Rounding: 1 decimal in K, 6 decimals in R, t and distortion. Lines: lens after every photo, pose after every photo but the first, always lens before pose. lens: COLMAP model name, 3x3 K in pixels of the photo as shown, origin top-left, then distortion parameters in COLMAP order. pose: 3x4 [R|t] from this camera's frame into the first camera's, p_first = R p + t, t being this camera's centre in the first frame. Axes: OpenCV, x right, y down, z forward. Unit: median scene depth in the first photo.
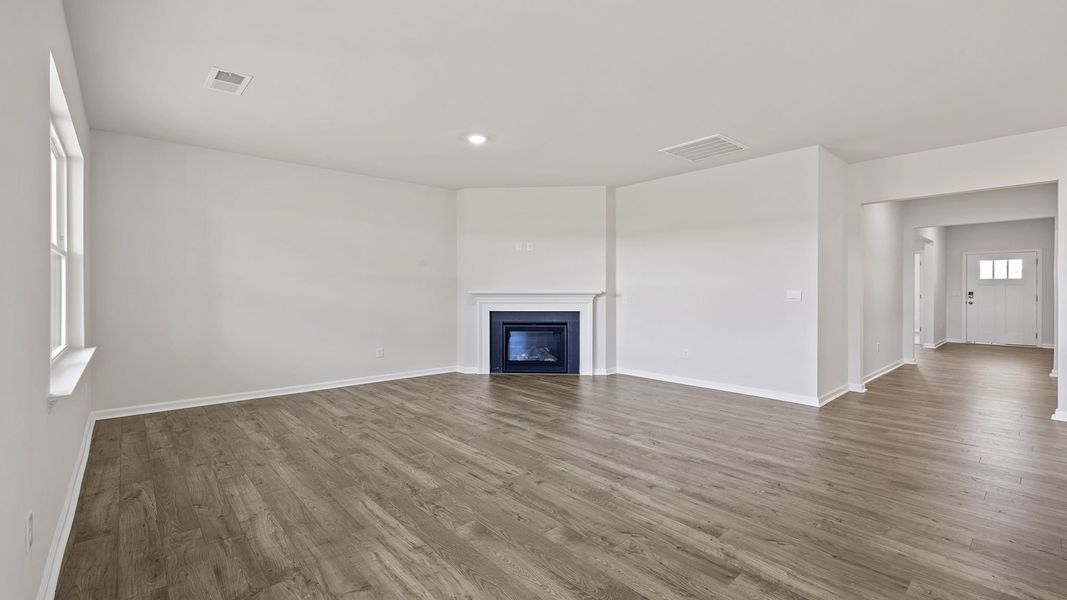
lens RADIAL K [[455.9, 0, 528.9], [0, 455.9, 291.4], [0, 0, 1]] dist [0.000696, -0.000128]
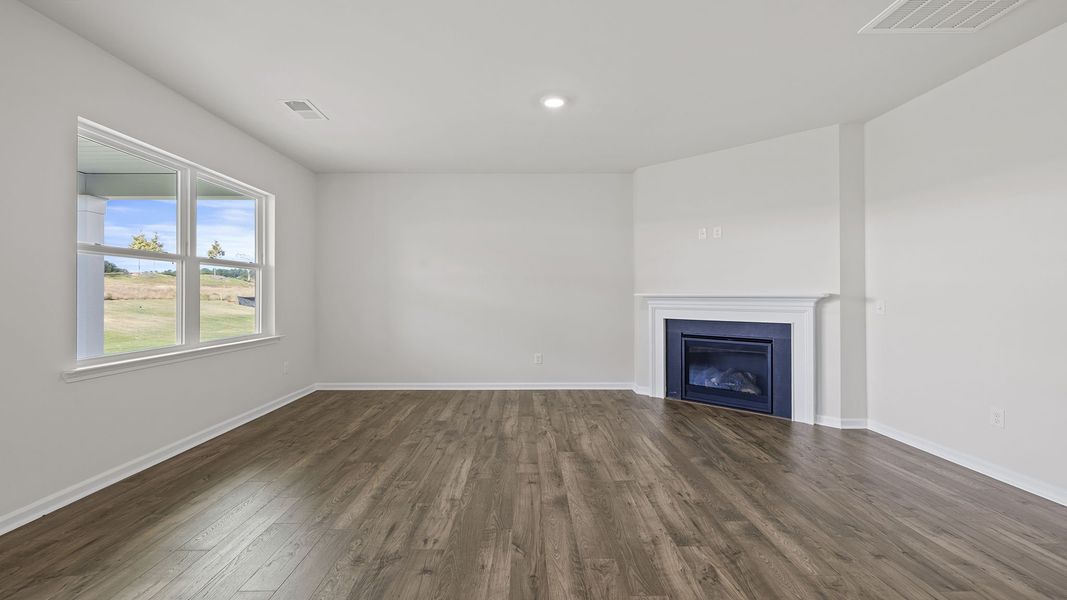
lens RADIAL K [[455.9, 0, 534.3], [0, 455.9, 289.7], [0, 0, 1]] dist [0.000696, -0.000128]
pose [[0.755267, -0.008563, -0.655361, 0.262503], [0.000134, 0.999917, -0.012910, 0.003235], [0.655417, 0.009663, 0.755205, 0.259678]]
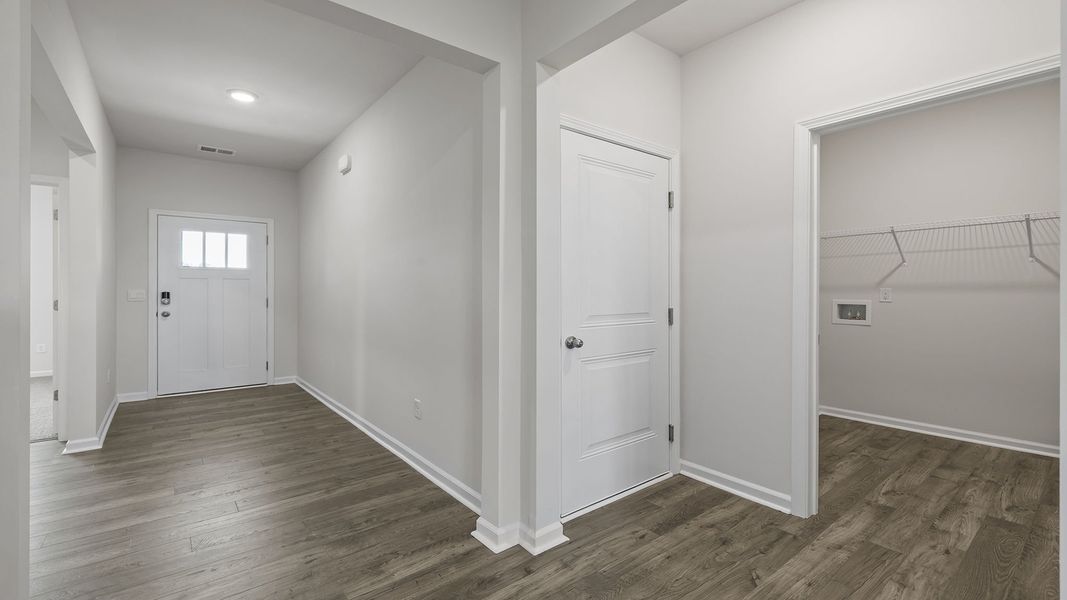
lens RADIAL K [[455.9, 0, 537.4], [0, 455.9, 296.9], [0, 0, 1]] dist [0.000696, -0.000128]
pose [[0.038695, -0.035680, 0.998614, 0.804395], [-0.004928, 0.999343, 0.035897, -0.022524], [-0.999239, -0.006310, 0.038494, 0.948187]]
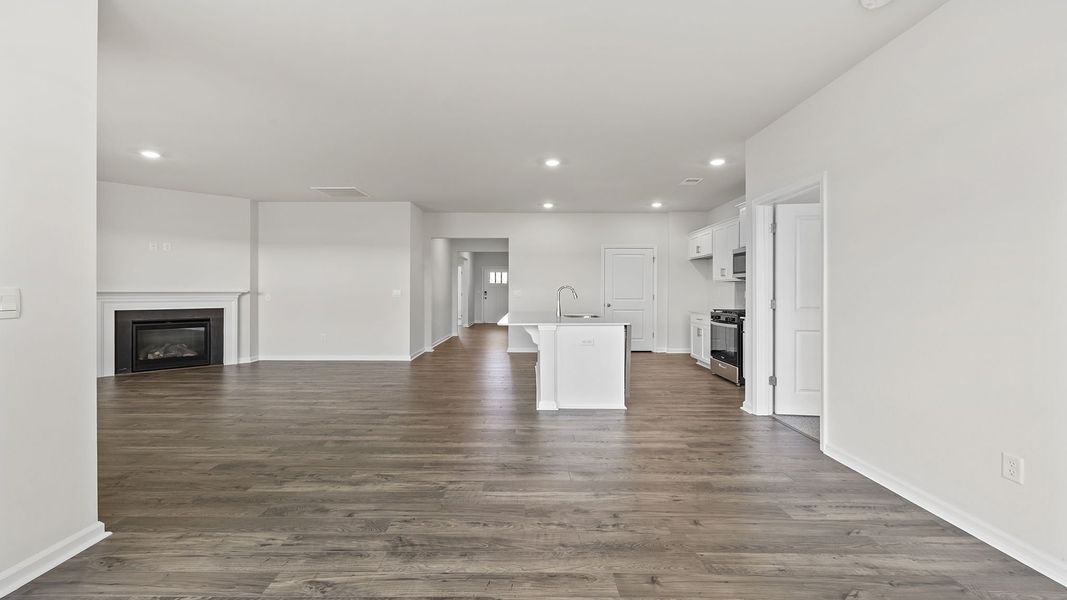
lens RADIAL K [[455.9, 0, 529.1], [0, 455.9, 290.7], [0, 0, 1]] dist [0.000696, -0.000128]
pose [[0.660256, 0.001666, 0.751039, -0.234292], [-0.000859, 0.999999, -0.001463, 0.002083], [-0.751040, 0.000320, 0.660256, -0.299736]]
